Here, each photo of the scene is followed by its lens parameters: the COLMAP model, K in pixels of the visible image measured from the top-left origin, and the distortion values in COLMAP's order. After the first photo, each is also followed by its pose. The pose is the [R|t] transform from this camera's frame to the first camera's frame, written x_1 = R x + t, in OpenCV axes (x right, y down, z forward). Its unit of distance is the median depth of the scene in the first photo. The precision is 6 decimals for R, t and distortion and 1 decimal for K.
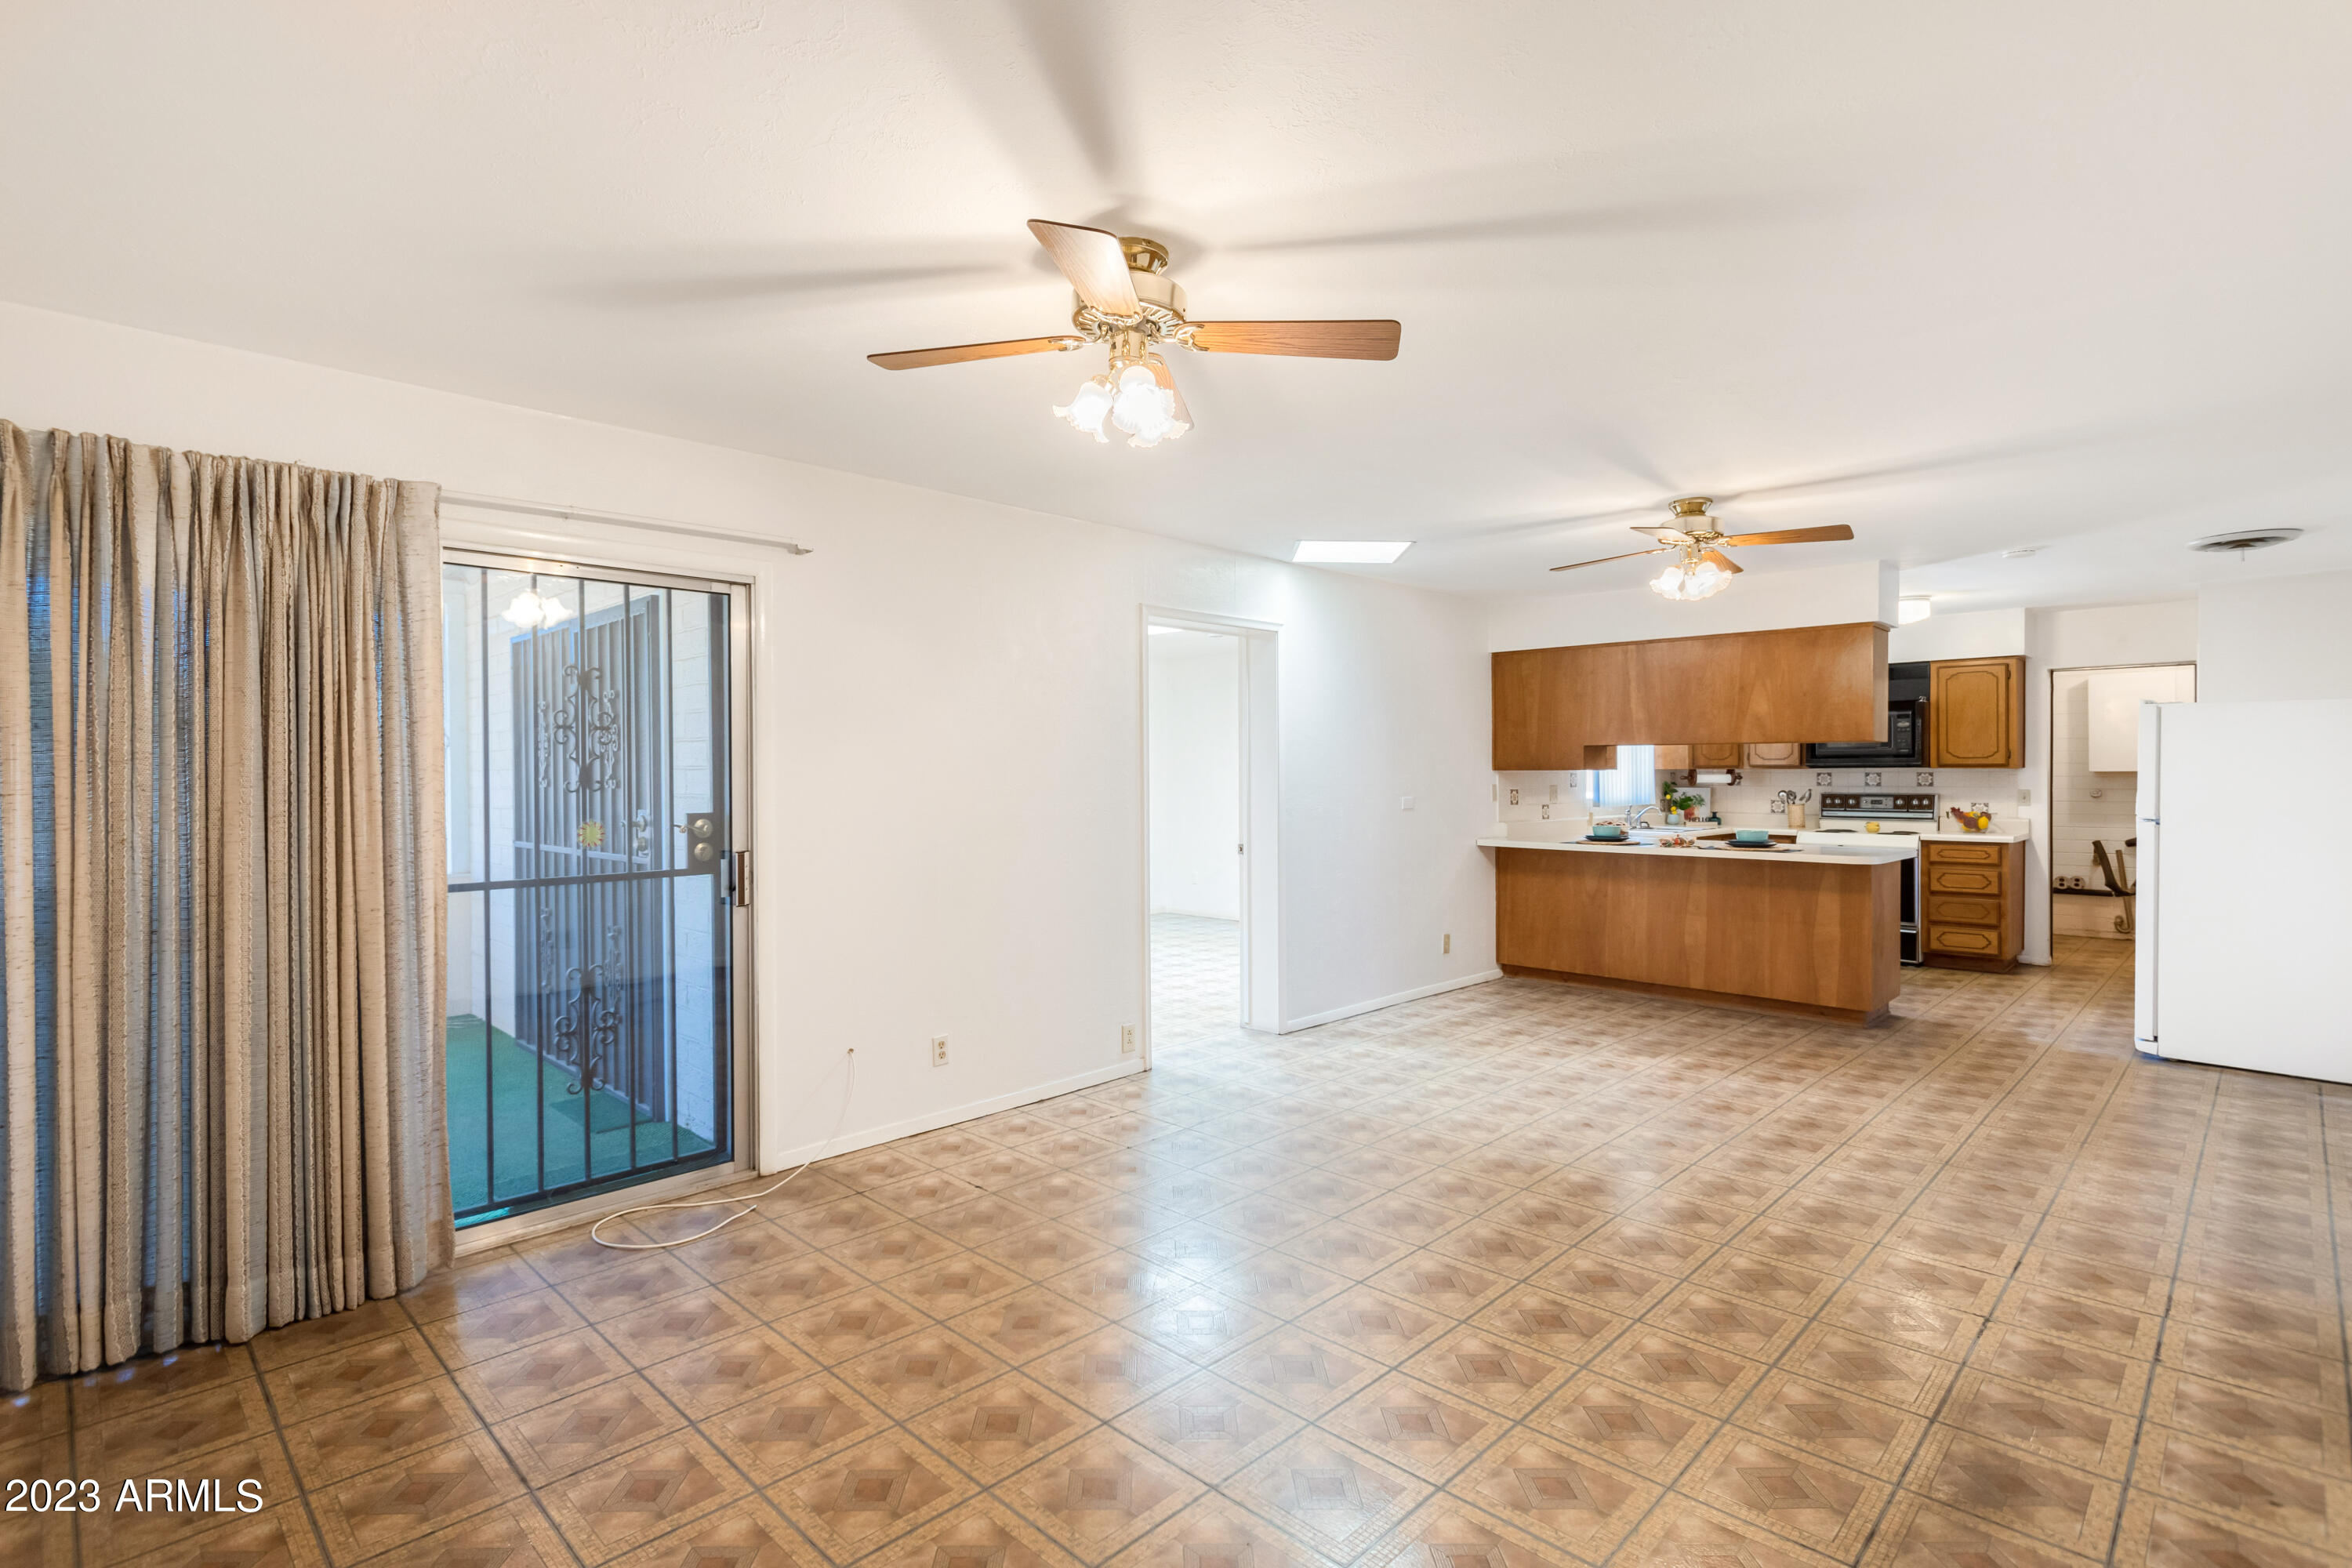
lens RADIAL K [[1126.2, 0, 1168.4], [0, 1126.2, 780.9], [0, 0, 1]] dist [0.003179, 0.000310]
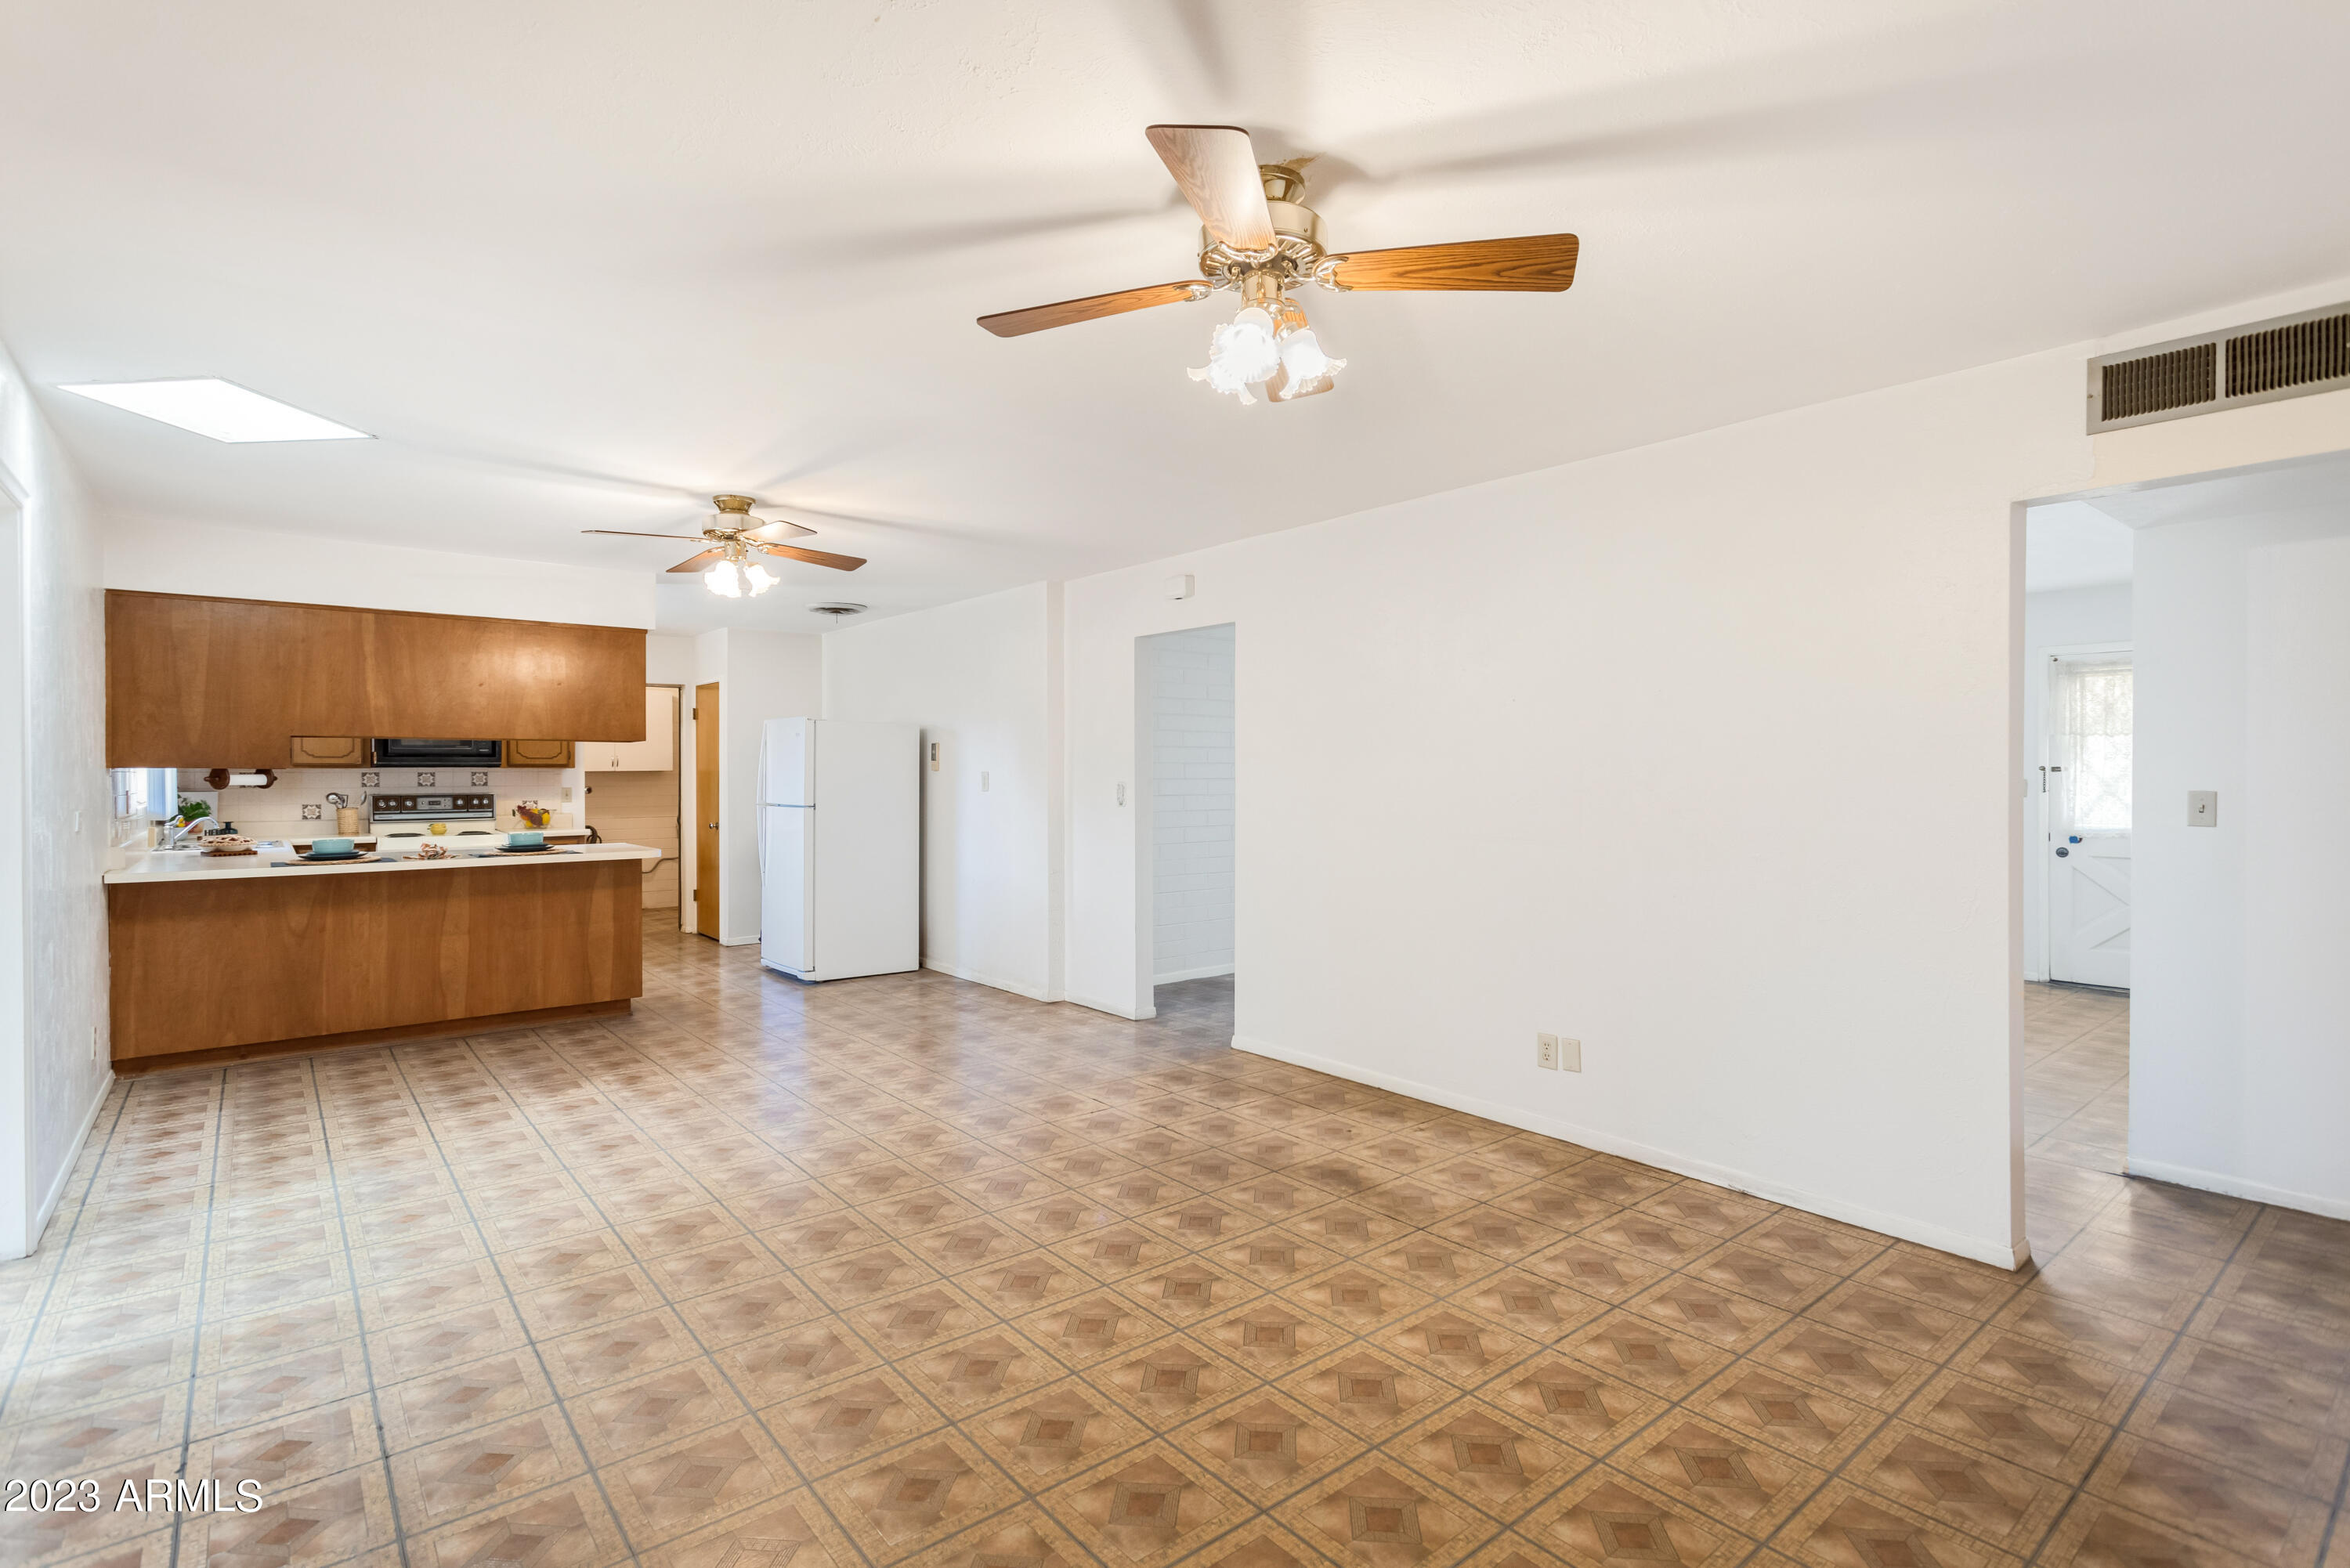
lens RADIAL K [[1125.2, 0, 1167.4], [0, 1125.2, 780.9], [0, 0, 1]] dist [0.003179, 0.000310]
pose [[0.107142, -0.007749, 0.994213, -0.340320], [0.009861, 0.999929, 0.006731, -0.000485], [-0.994195, 0.009082, 0.107211, 0.358609]]
